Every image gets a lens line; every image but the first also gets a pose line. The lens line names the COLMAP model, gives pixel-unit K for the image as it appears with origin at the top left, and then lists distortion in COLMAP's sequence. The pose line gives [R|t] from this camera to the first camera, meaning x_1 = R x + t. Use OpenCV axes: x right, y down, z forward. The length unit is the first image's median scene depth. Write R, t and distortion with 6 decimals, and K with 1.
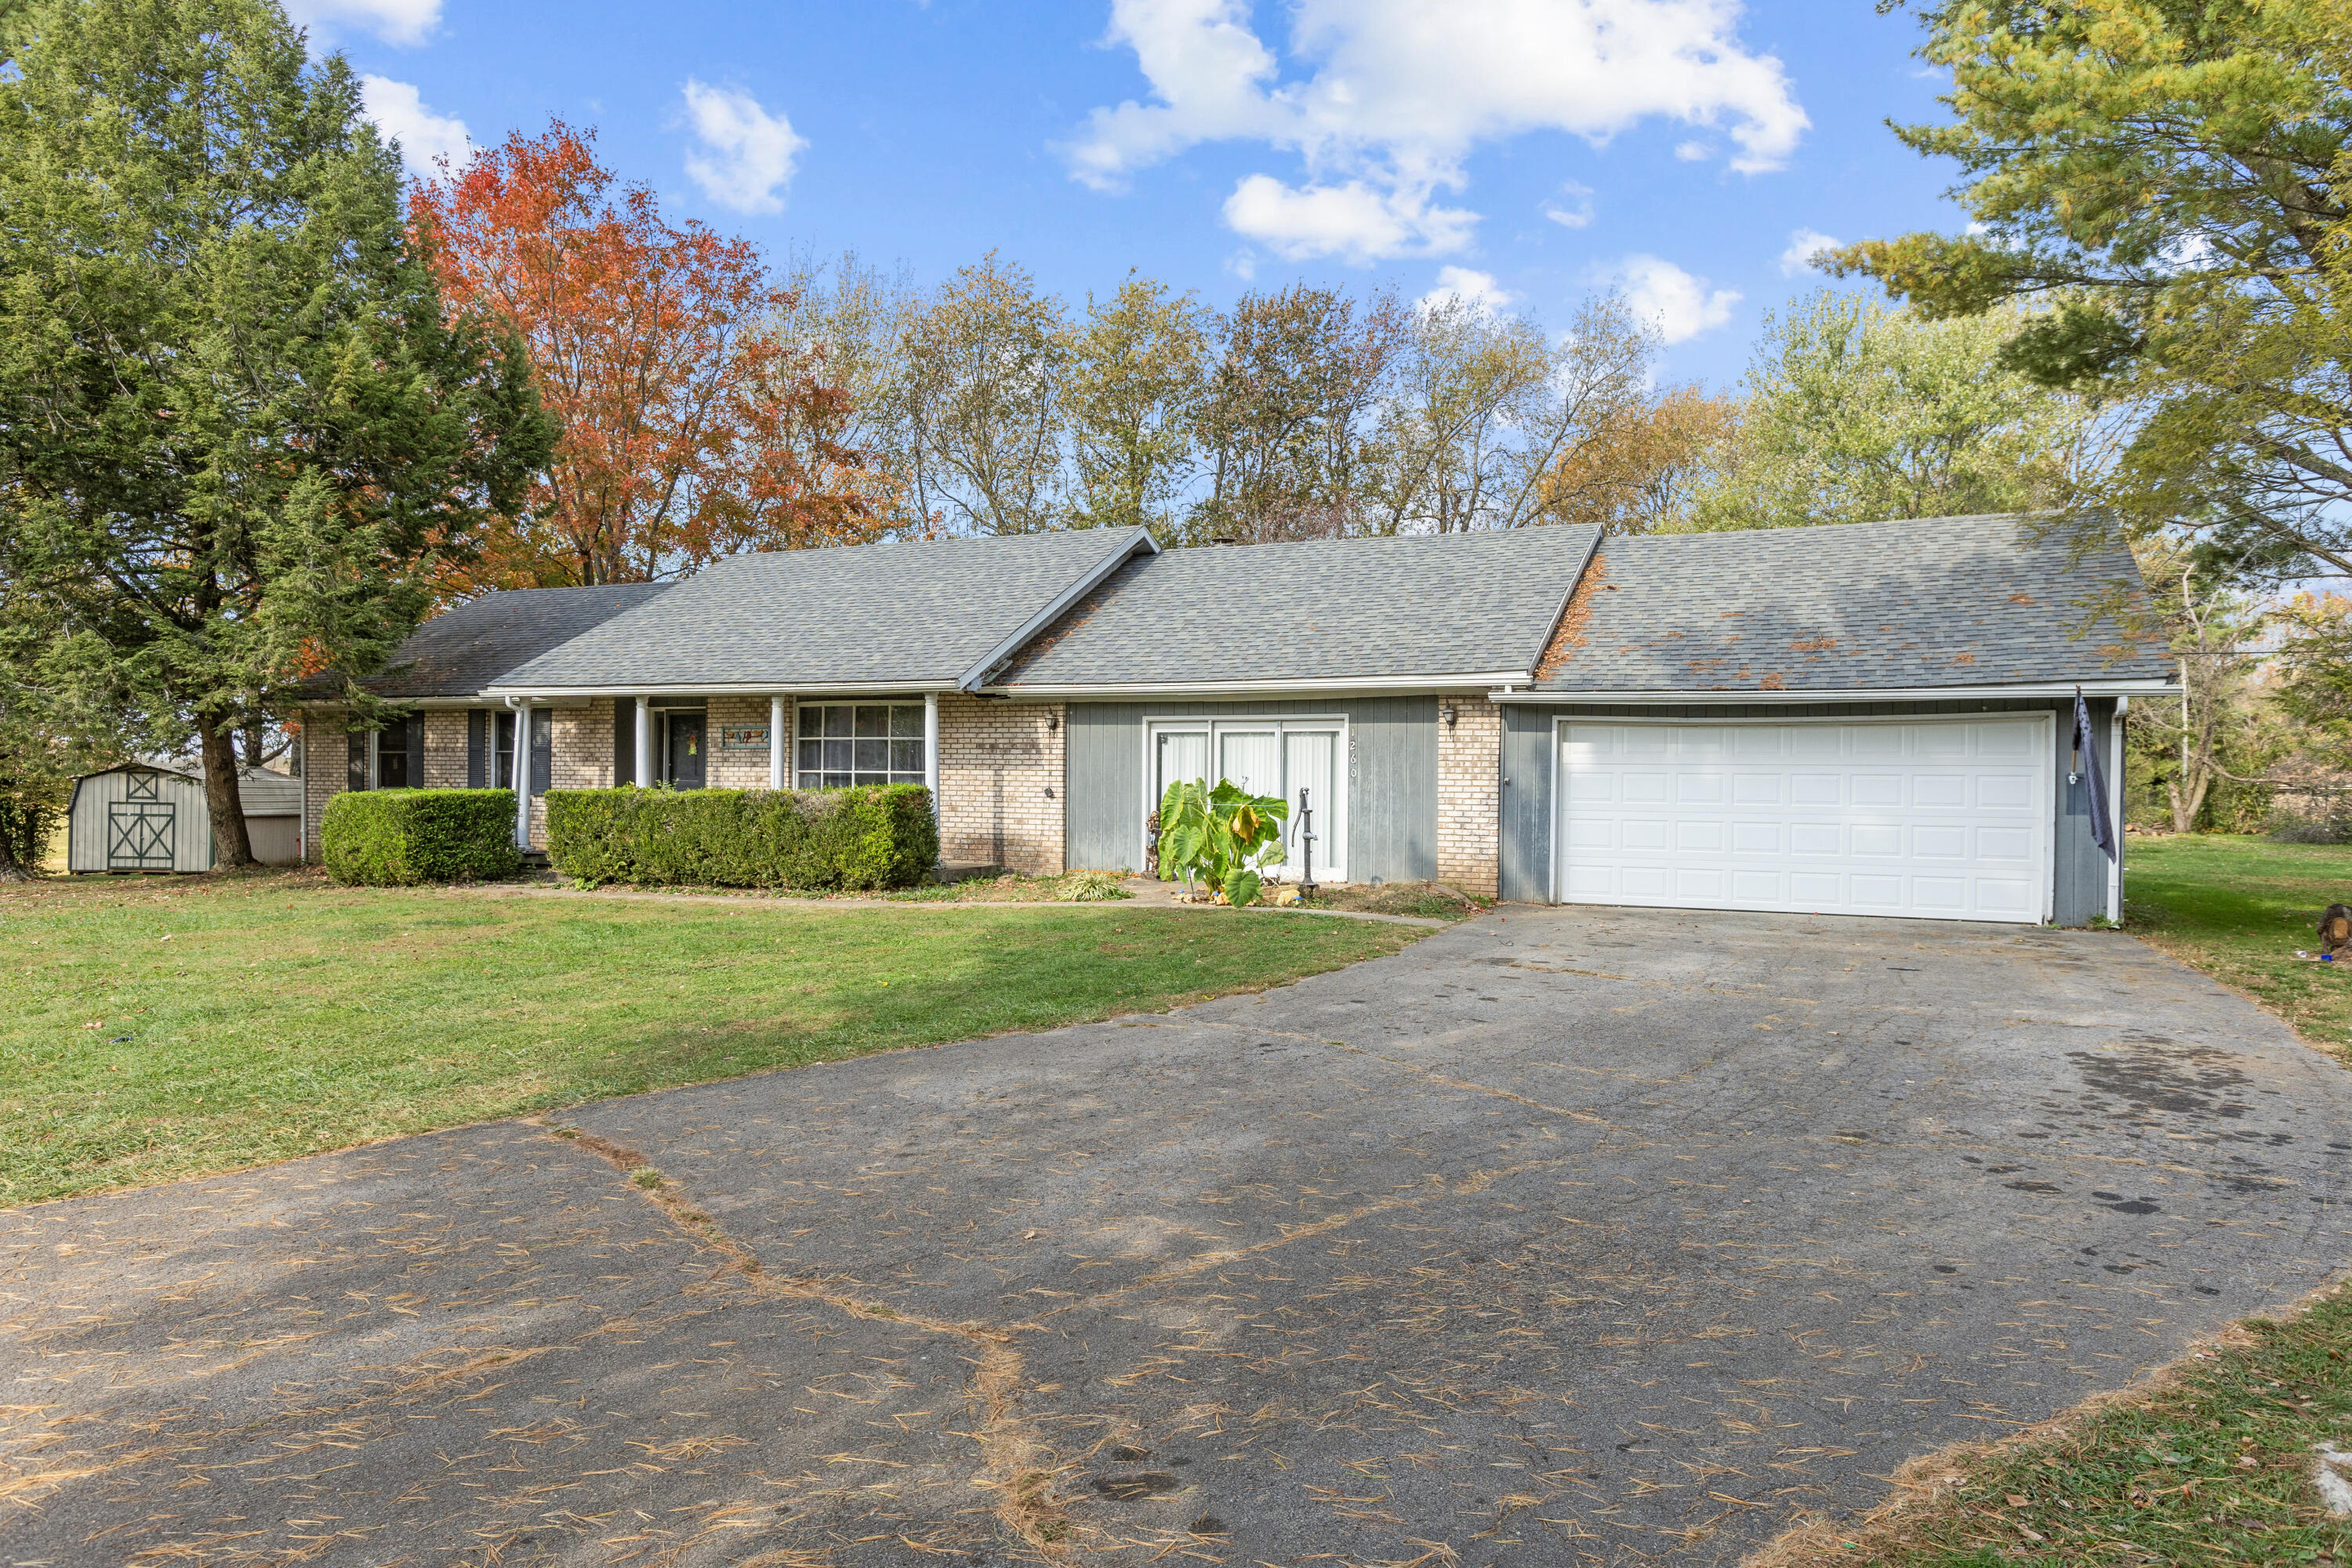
lens RADIAL K [[1678.9, 0, 1178.2], [0, 1678.9, 777.9], [0, 0, 1]] dist [0.000176, 0.002740]
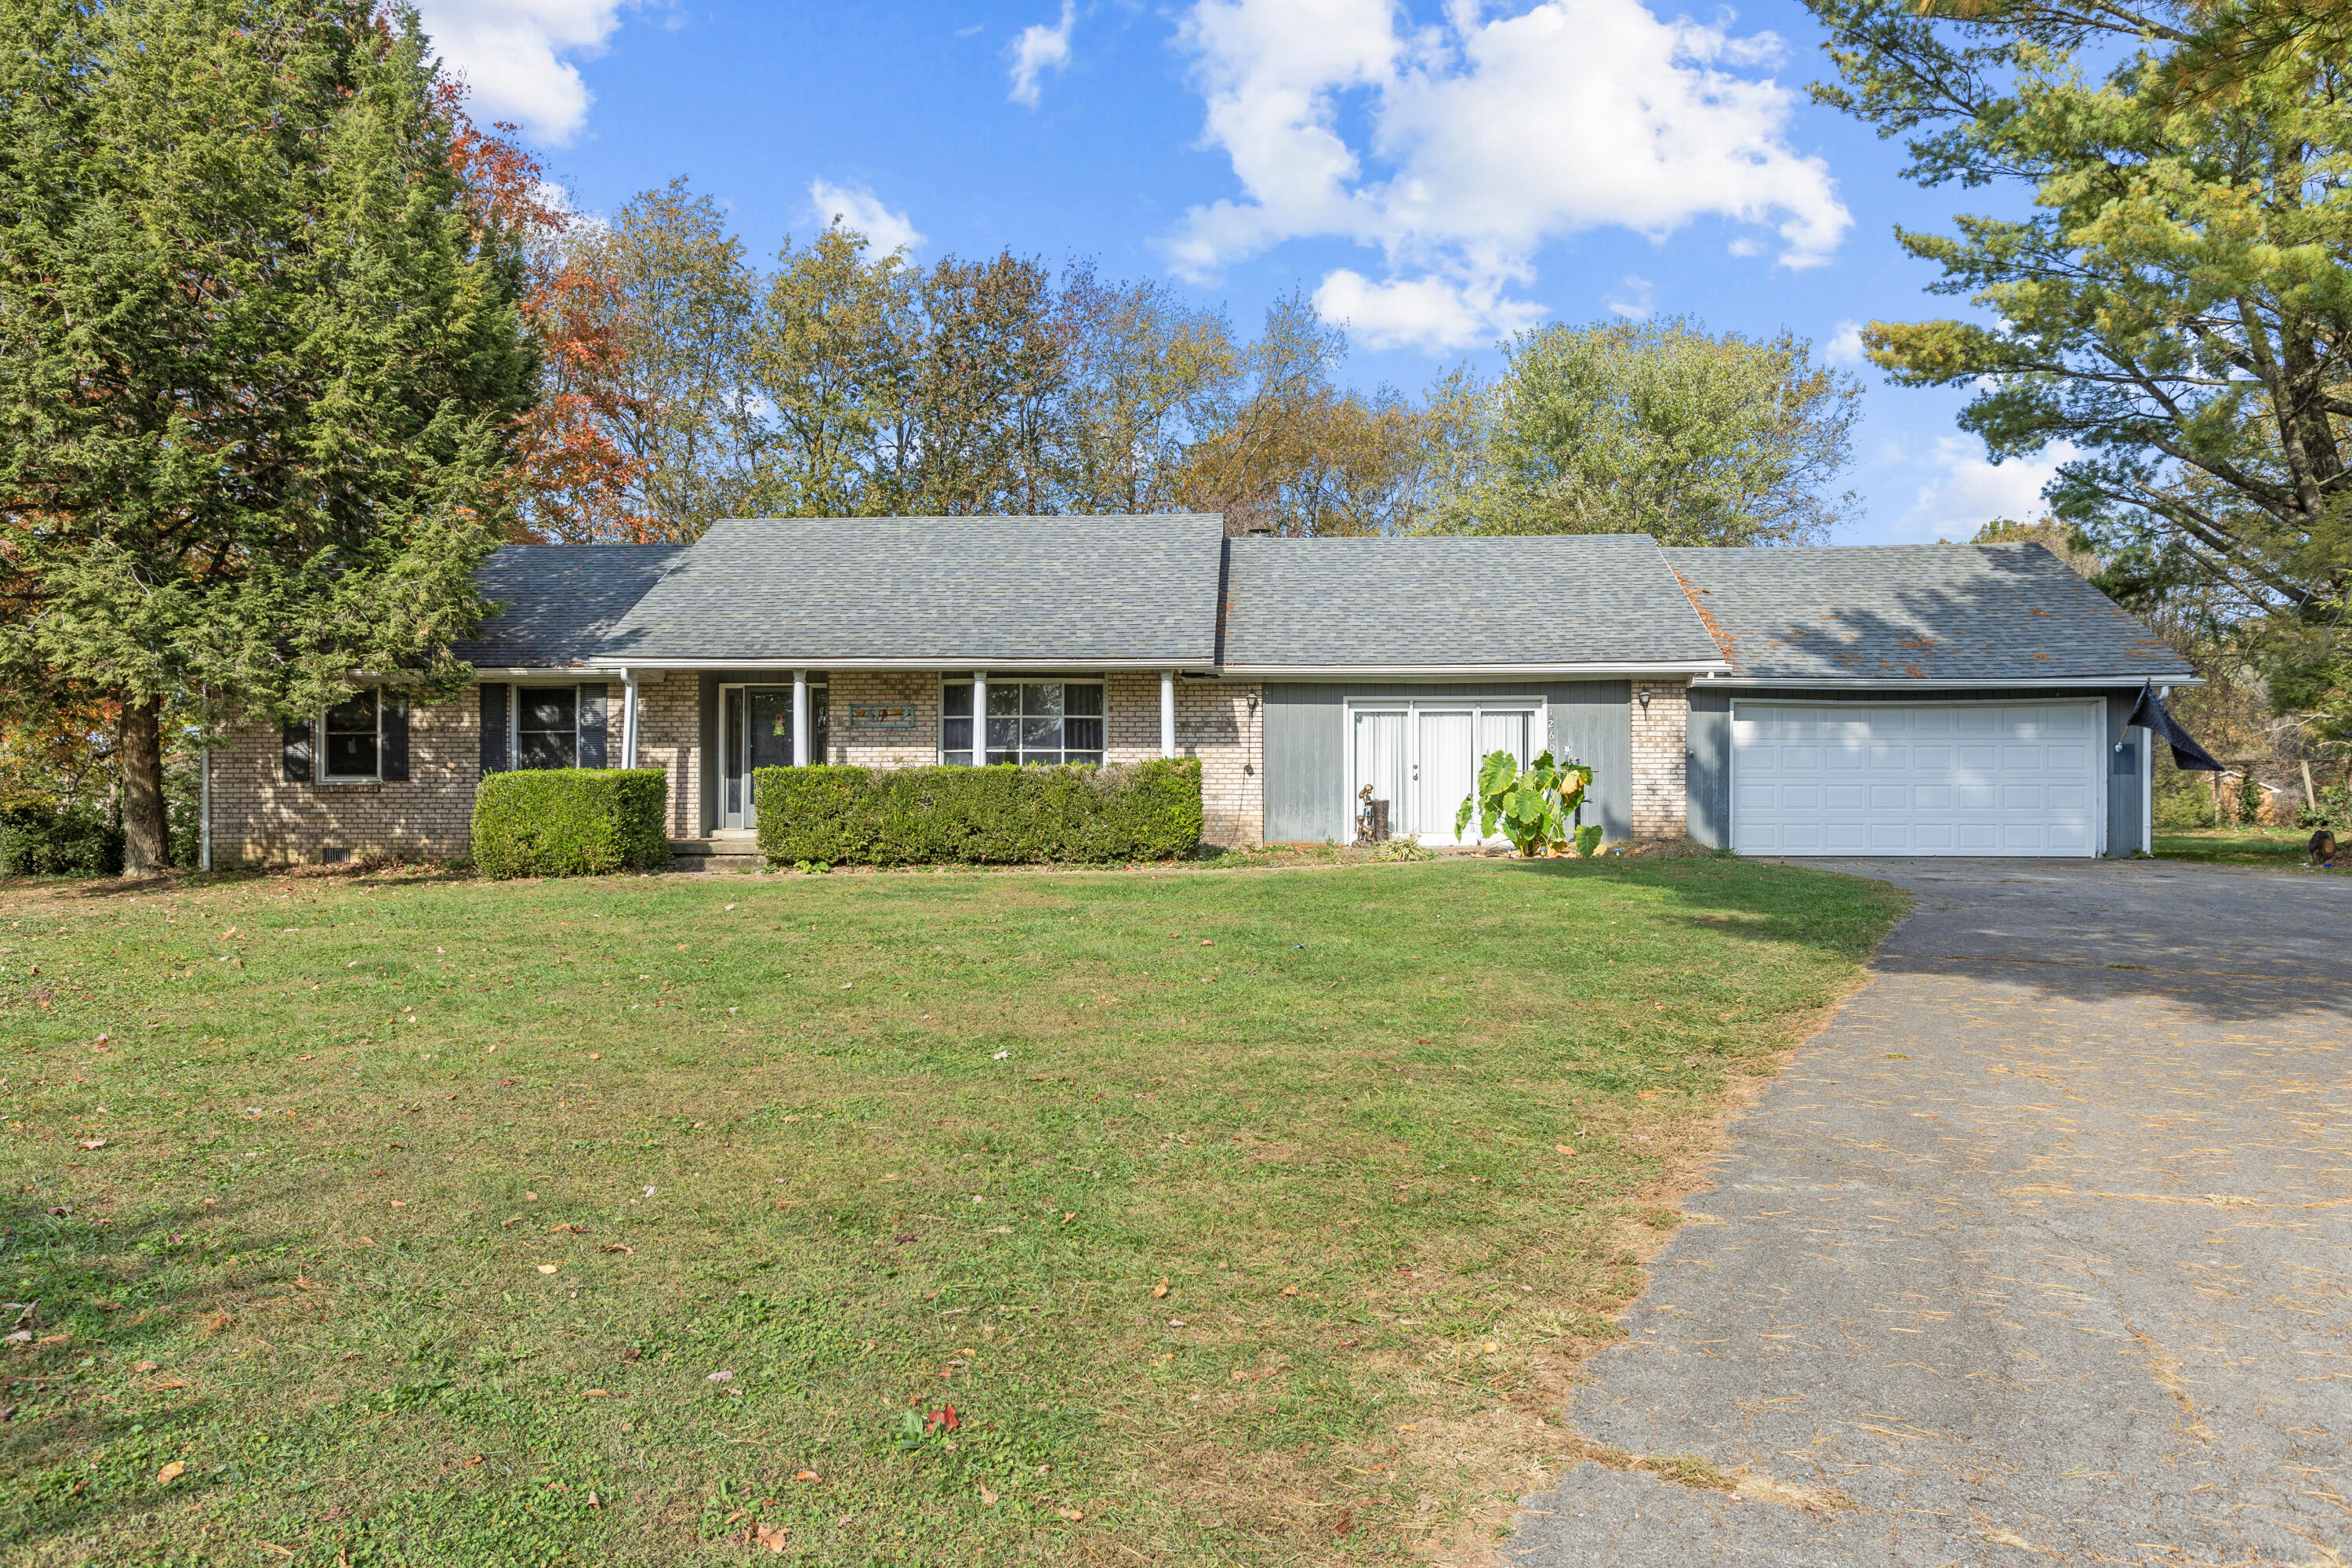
lens RADIAL K [[1972.1, 0, 1172.5], [0, 1972.1, 786.0], [0, 0, 1]] dist [0.014218, -0.022653]
pose [[0.908913, -0.006746, 0.416931, -0.641082], [0.008715, 0.999958, -0.002819, 0.022776], [-0.416894, 0.006196, 0.908934, -0.098442]]
